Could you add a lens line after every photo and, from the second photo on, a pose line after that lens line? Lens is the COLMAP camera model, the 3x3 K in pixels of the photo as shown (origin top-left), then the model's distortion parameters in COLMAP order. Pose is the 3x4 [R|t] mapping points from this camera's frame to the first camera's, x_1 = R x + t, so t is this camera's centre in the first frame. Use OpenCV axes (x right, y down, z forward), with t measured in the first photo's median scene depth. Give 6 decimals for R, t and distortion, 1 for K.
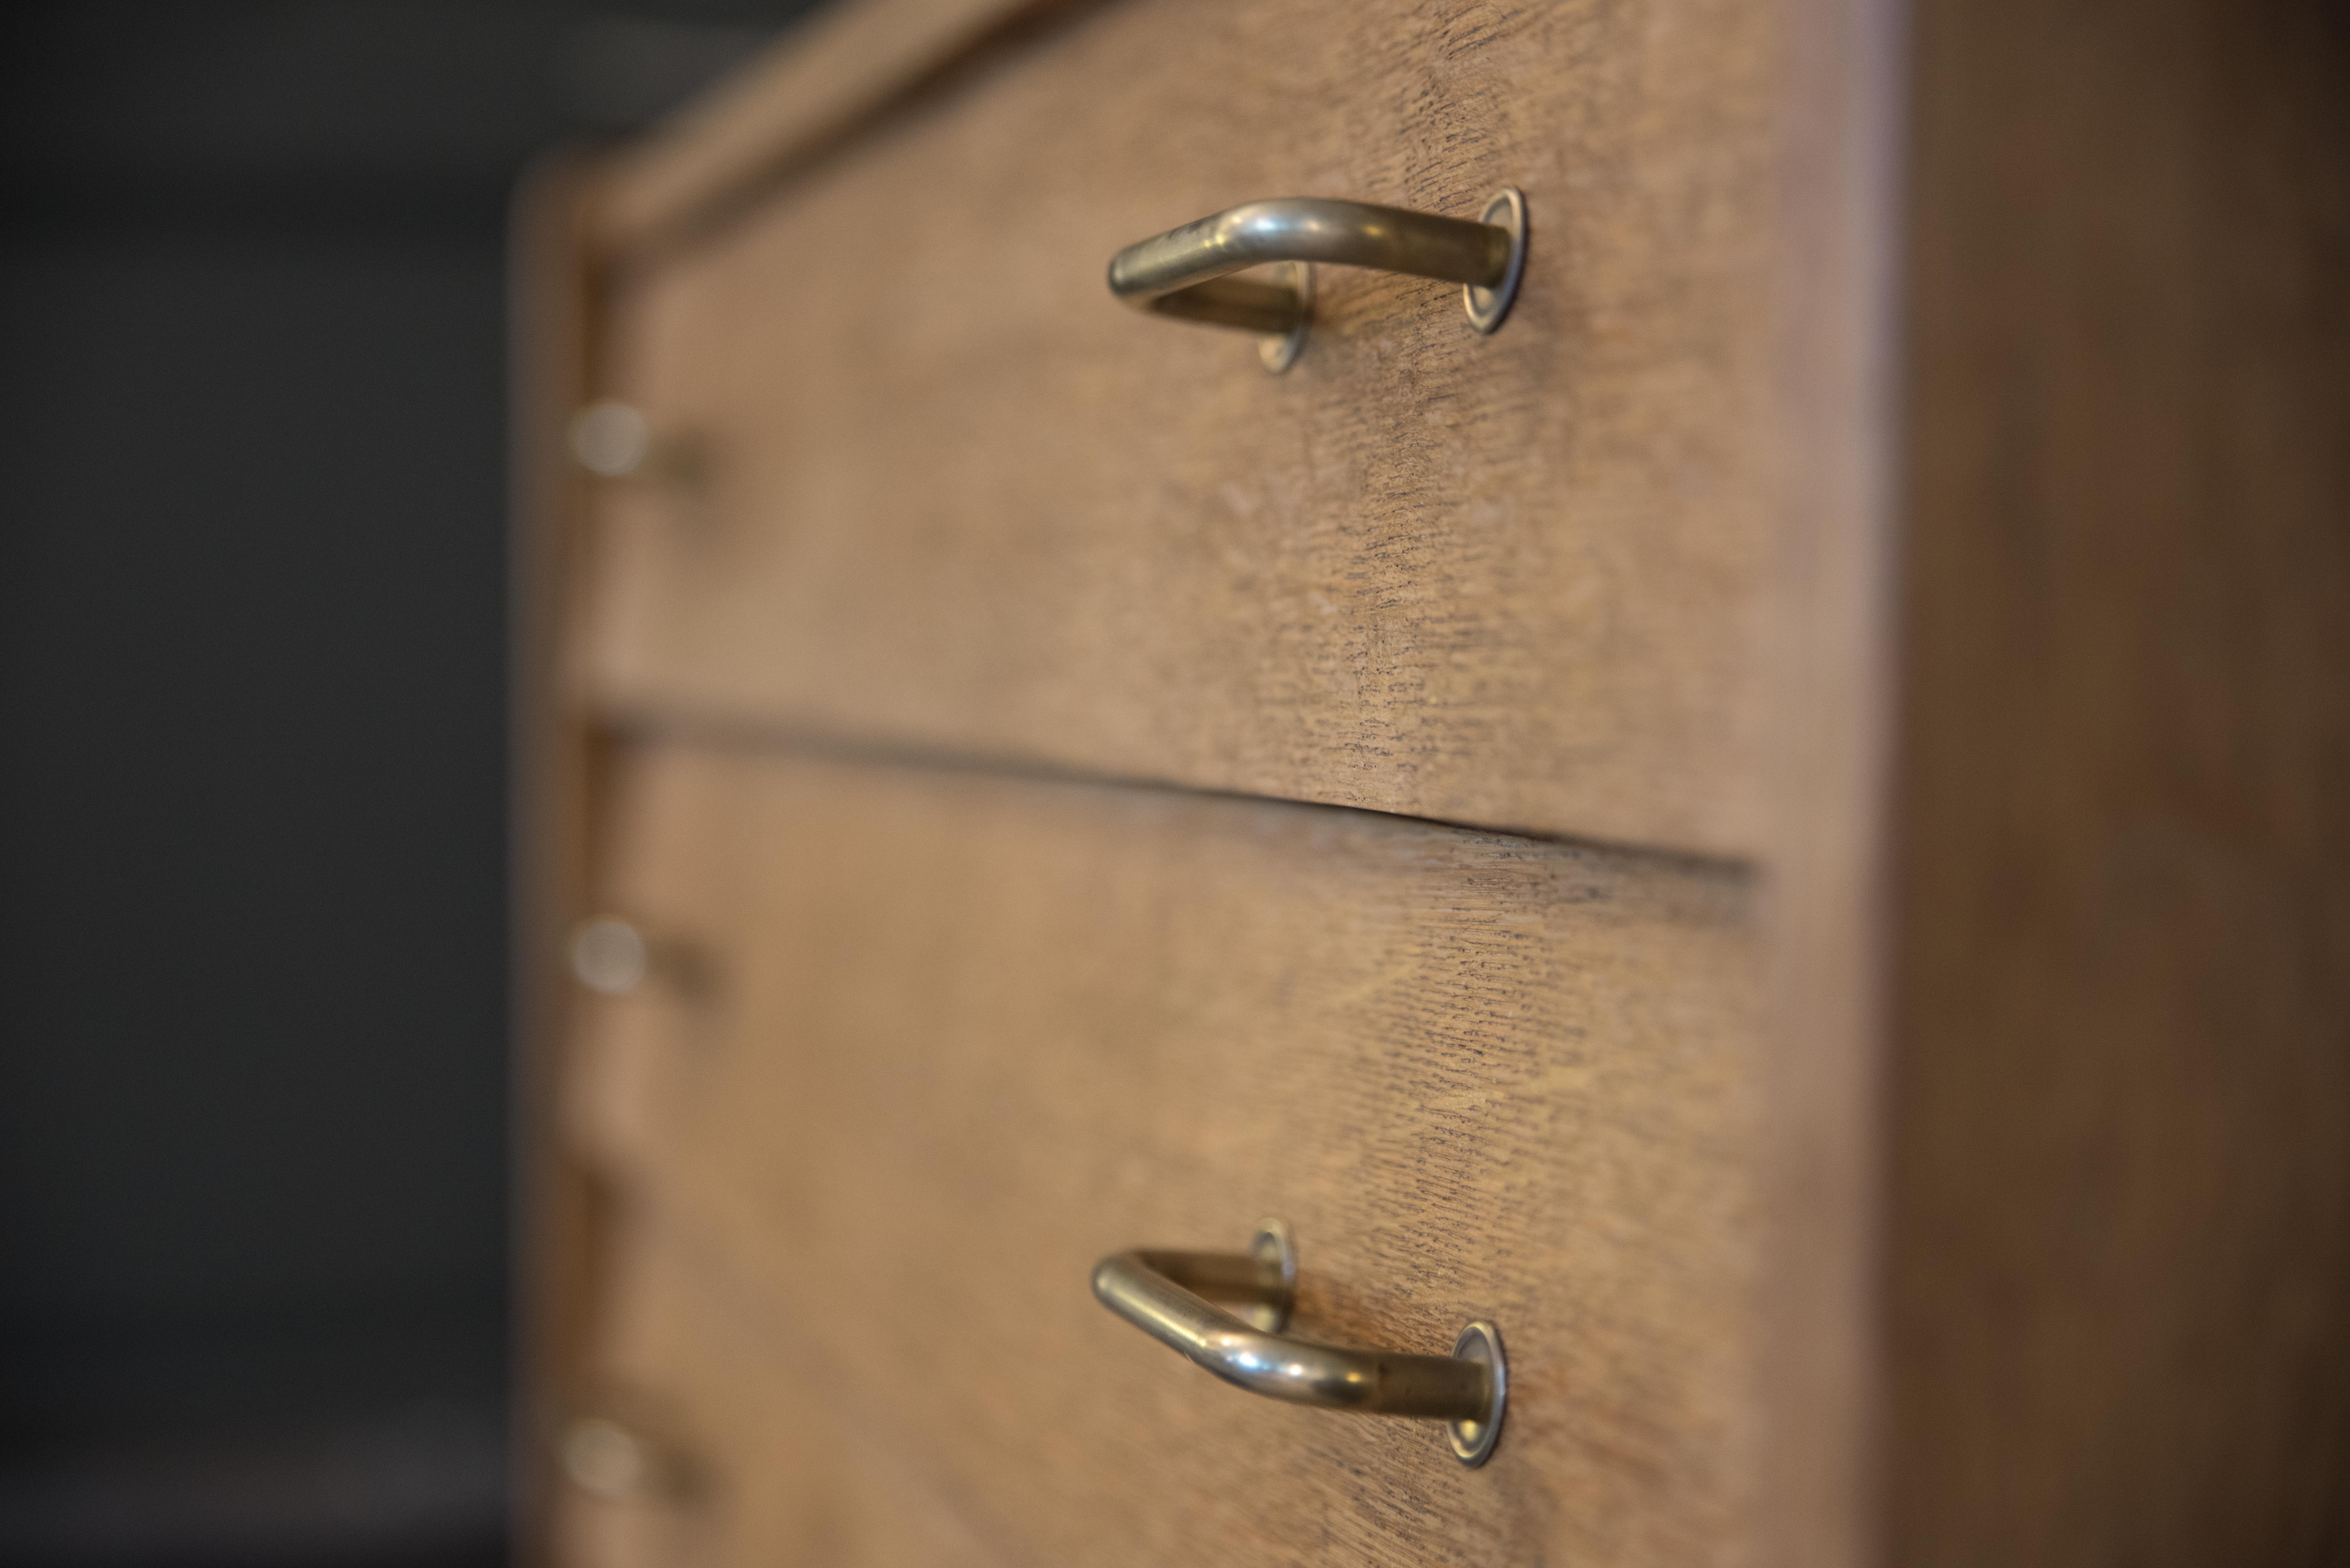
lens RADIAL K [[3920.0, 0, 1175.0], [0, 3920.0, 784.0], [0, 0, 1]] dist [0.012886, -0.013207]
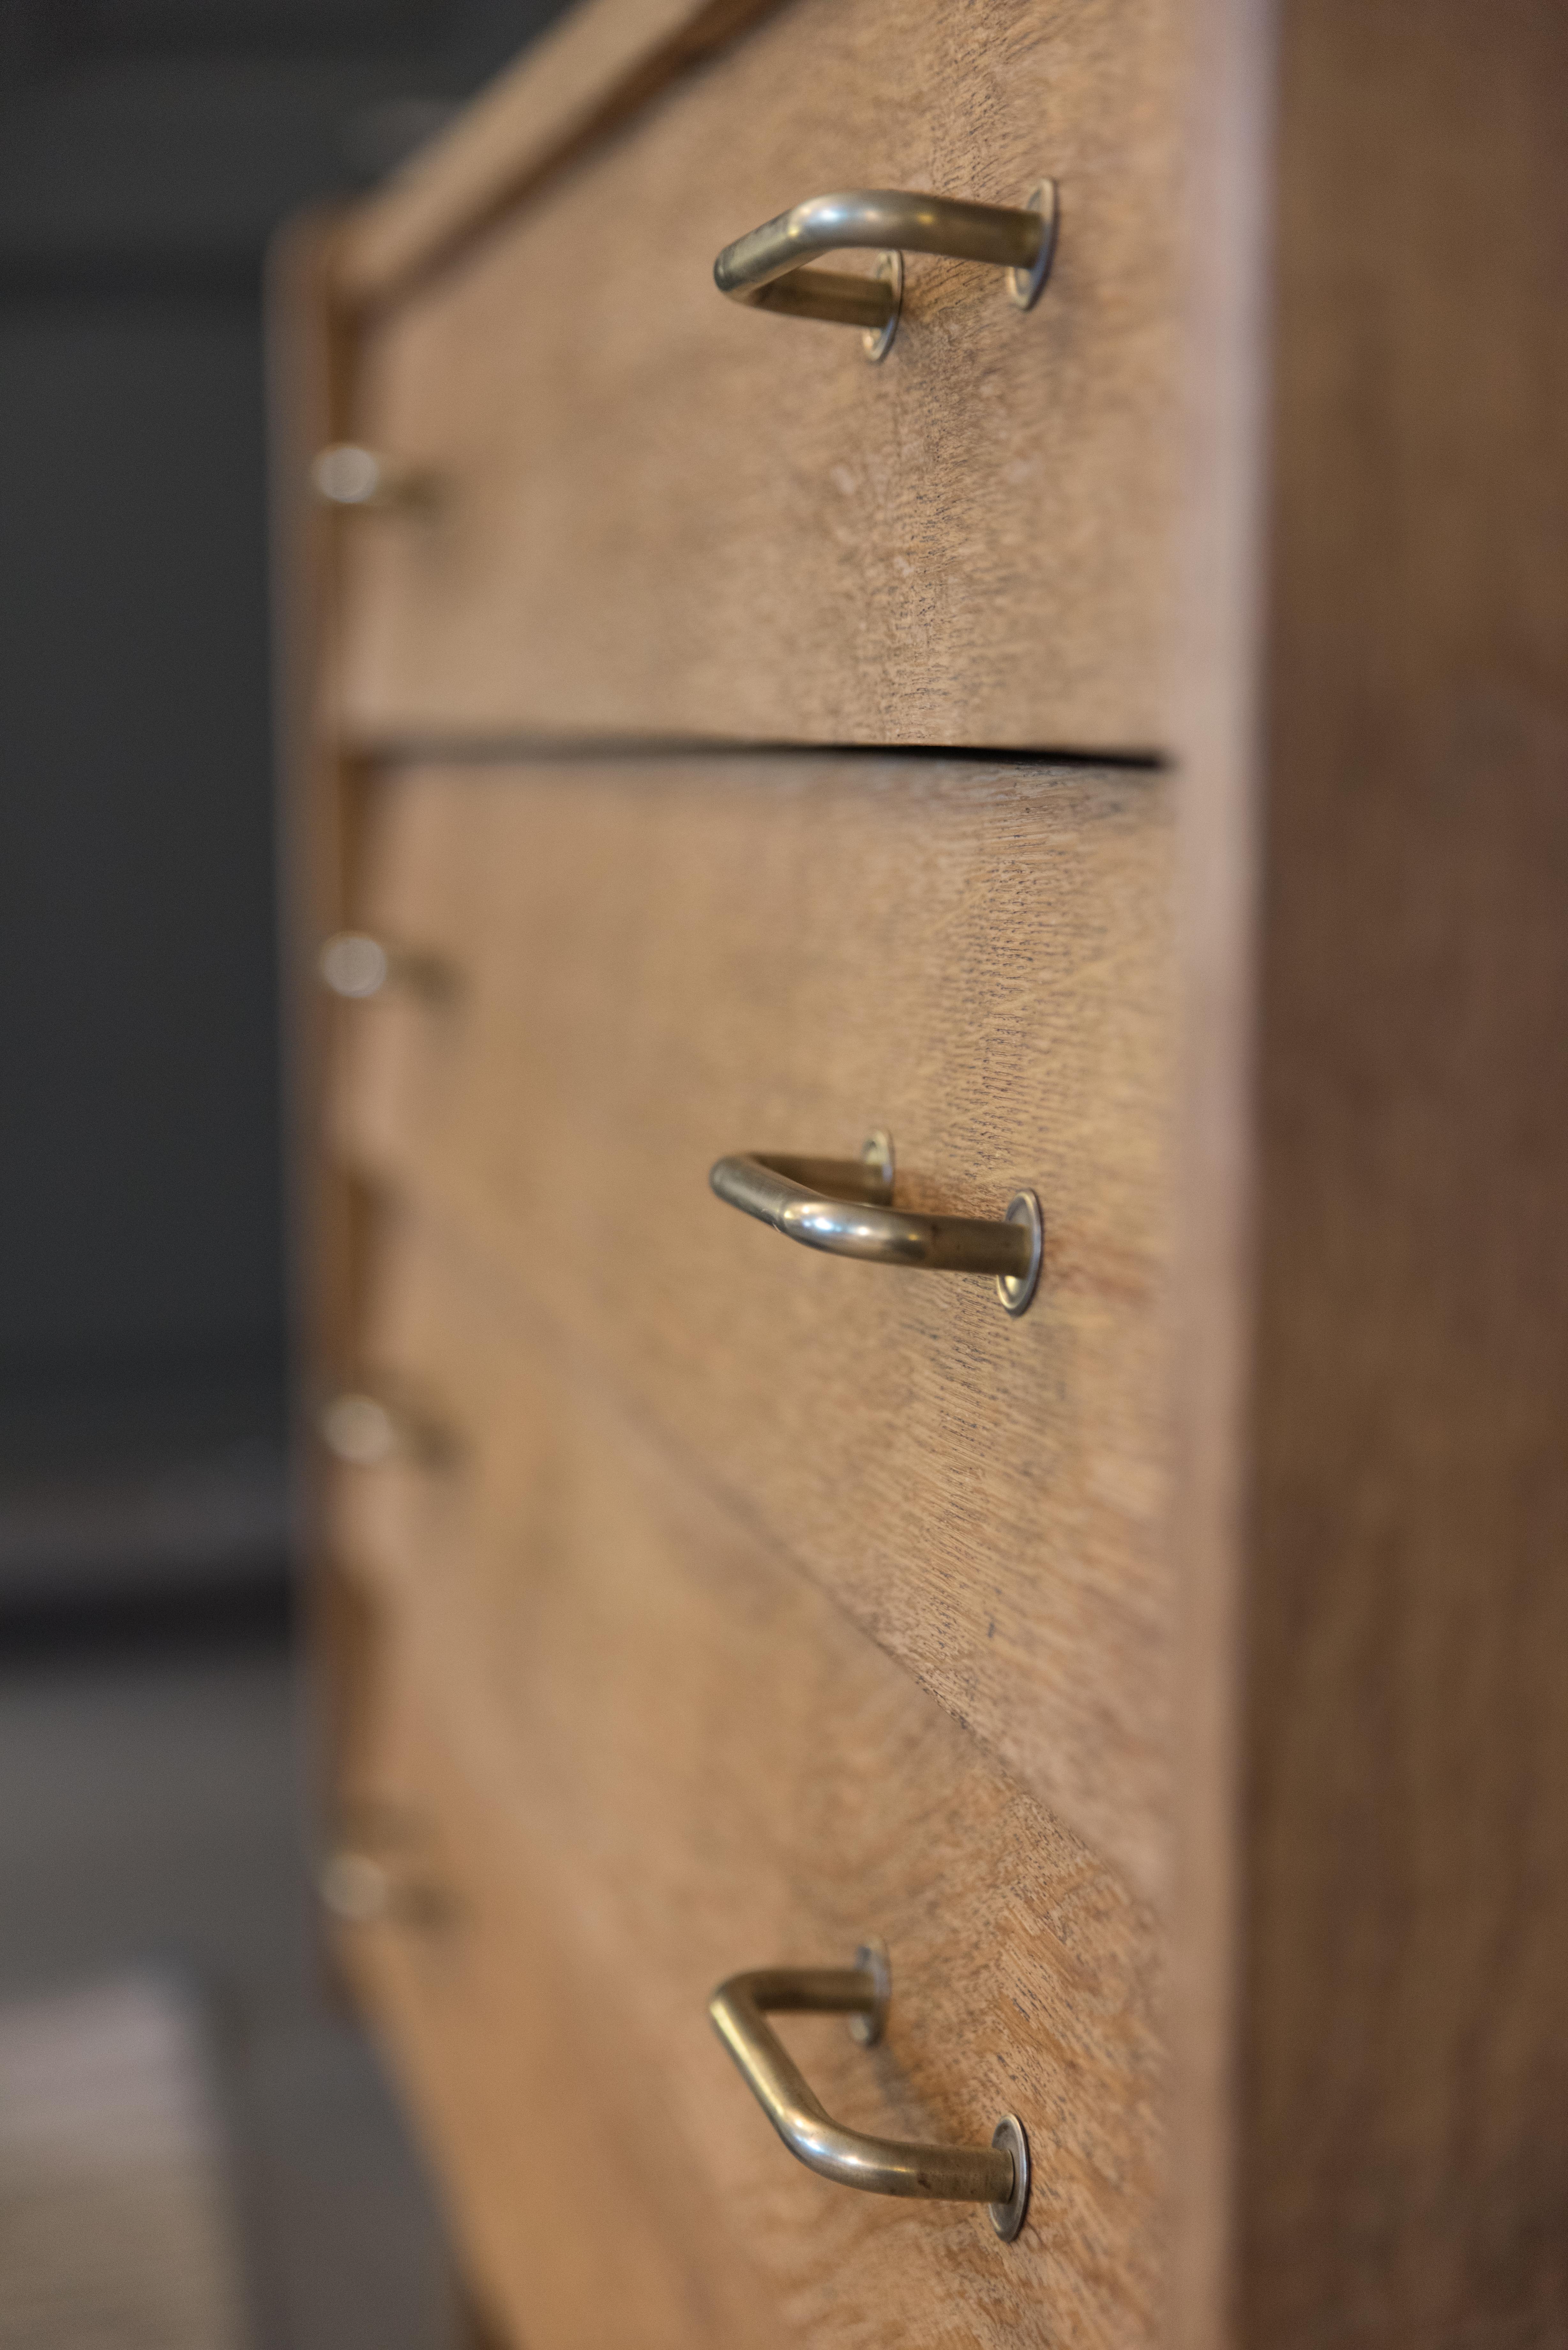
lens RADIAL K [[3920.0, 0, 784.0], [0, 3920.0, 1175.0], [0, 0, 1]] dist [0.012886, -0.013207]
pose [[0.998420, -0.004311, -0.056020, 0.067852], [0.008682, 0.996914, 0.078026, 0.040612], [0.055511, -0.078389, 0.995376, -0.129838]]
